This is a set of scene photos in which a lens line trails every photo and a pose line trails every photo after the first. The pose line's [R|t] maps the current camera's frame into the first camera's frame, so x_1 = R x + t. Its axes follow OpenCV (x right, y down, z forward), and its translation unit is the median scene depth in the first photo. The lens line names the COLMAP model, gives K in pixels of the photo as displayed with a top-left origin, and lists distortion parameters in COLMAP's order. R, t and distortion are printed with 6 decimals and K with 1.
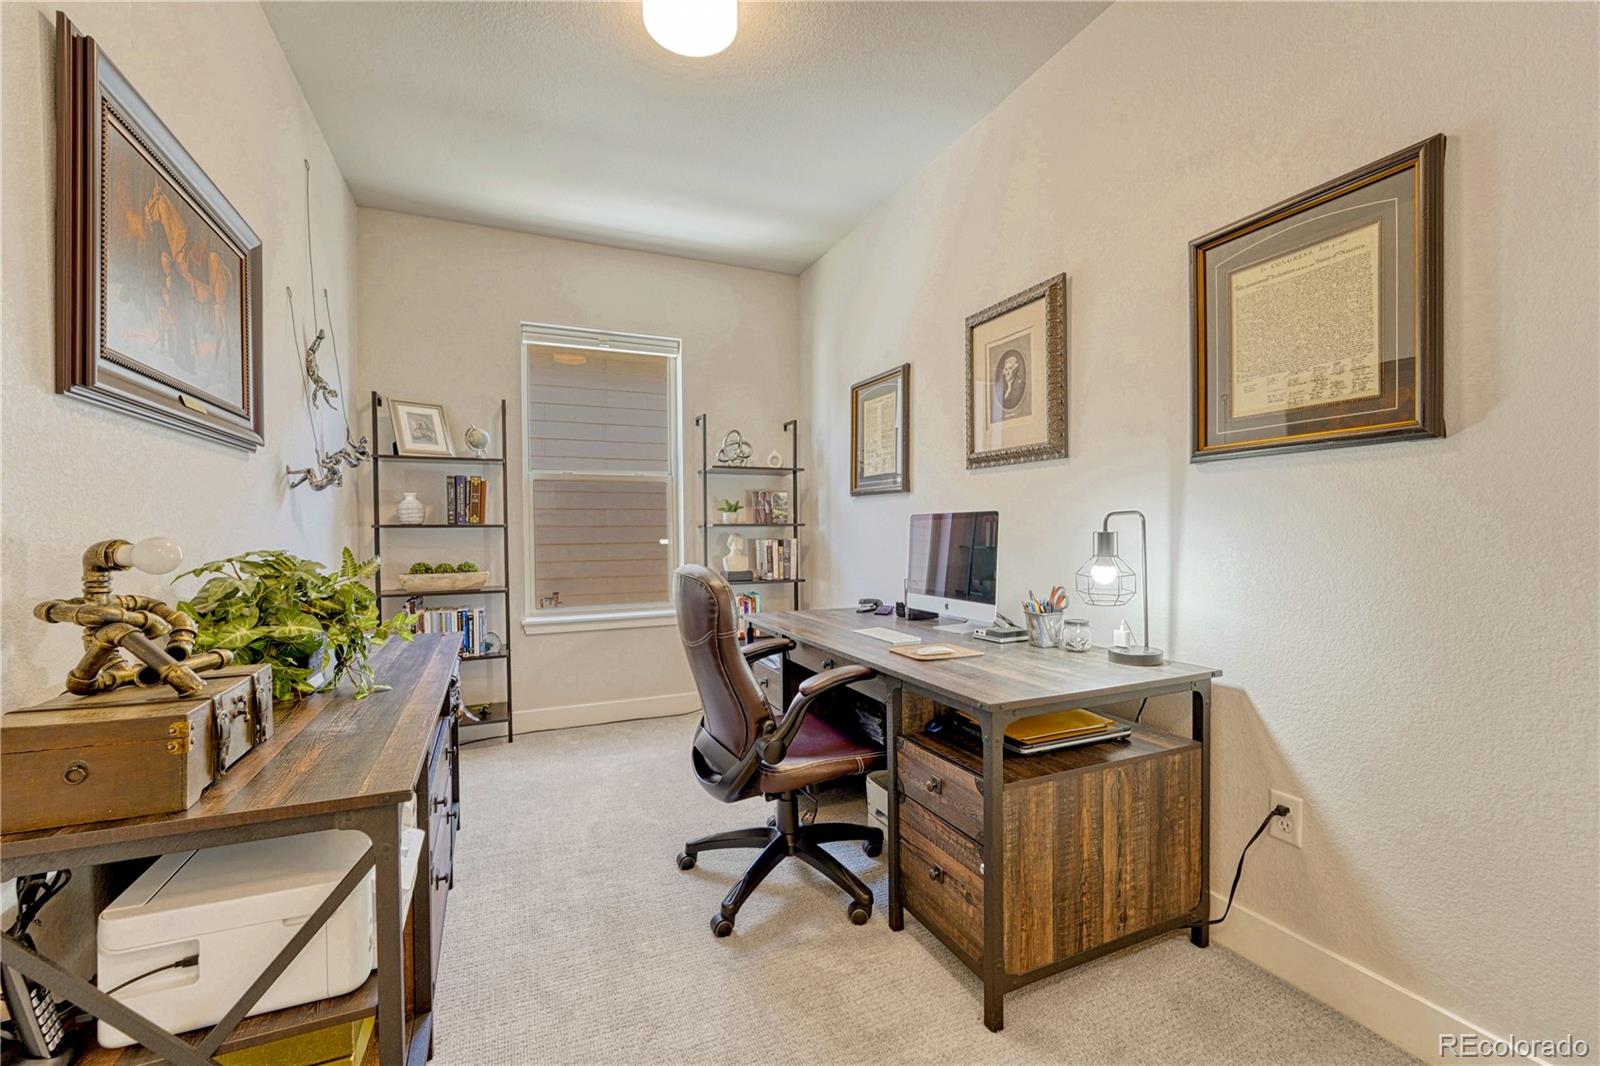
lens RADIAL K [[665.6, 0, 803.1], [0, 665.6, 527.5], [0, 0, 1]] dist [-0.004903, 0.000670]
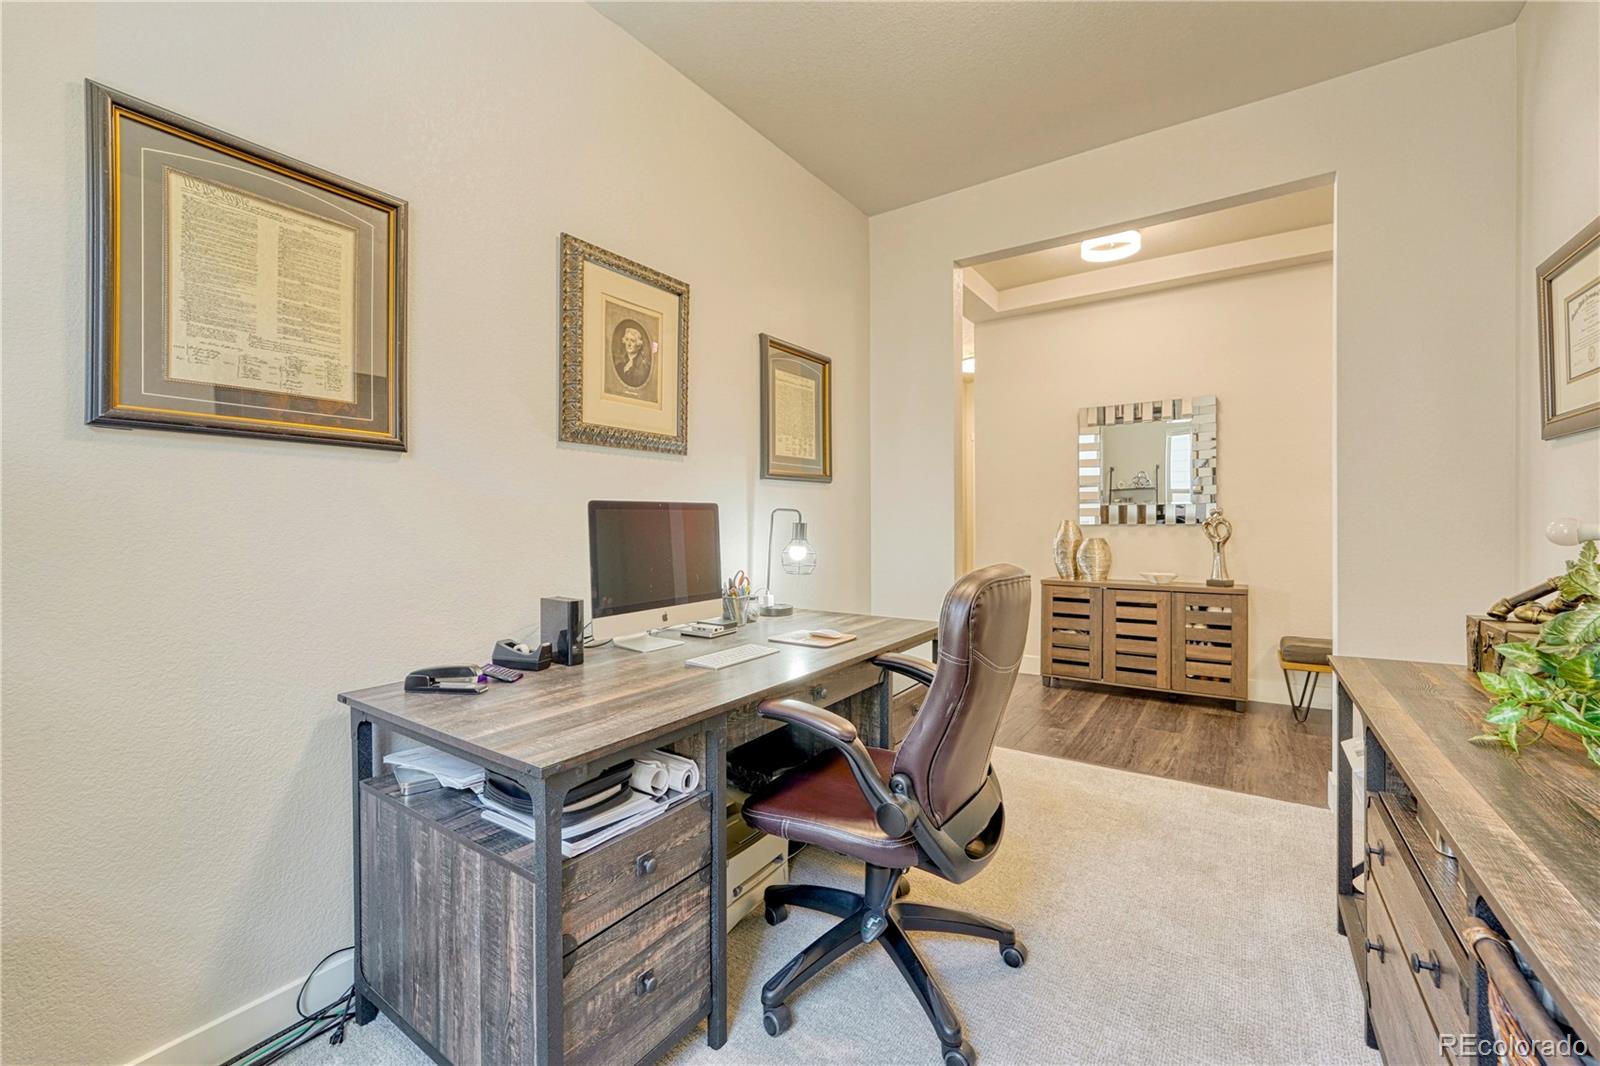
lens RADIAL K [[665.6, 0, 805.5], [0, 665.6, 532.9], [0, 0, 1]] dist [-0.004903, 0.000670]
pose [[-0.500529, 0.002432, 0.865716, -0.568584], [0.004476, 0.999990, -0.000222, 0.018808], [-0.865708, 0.003764, -0.500535, 1.232132]]
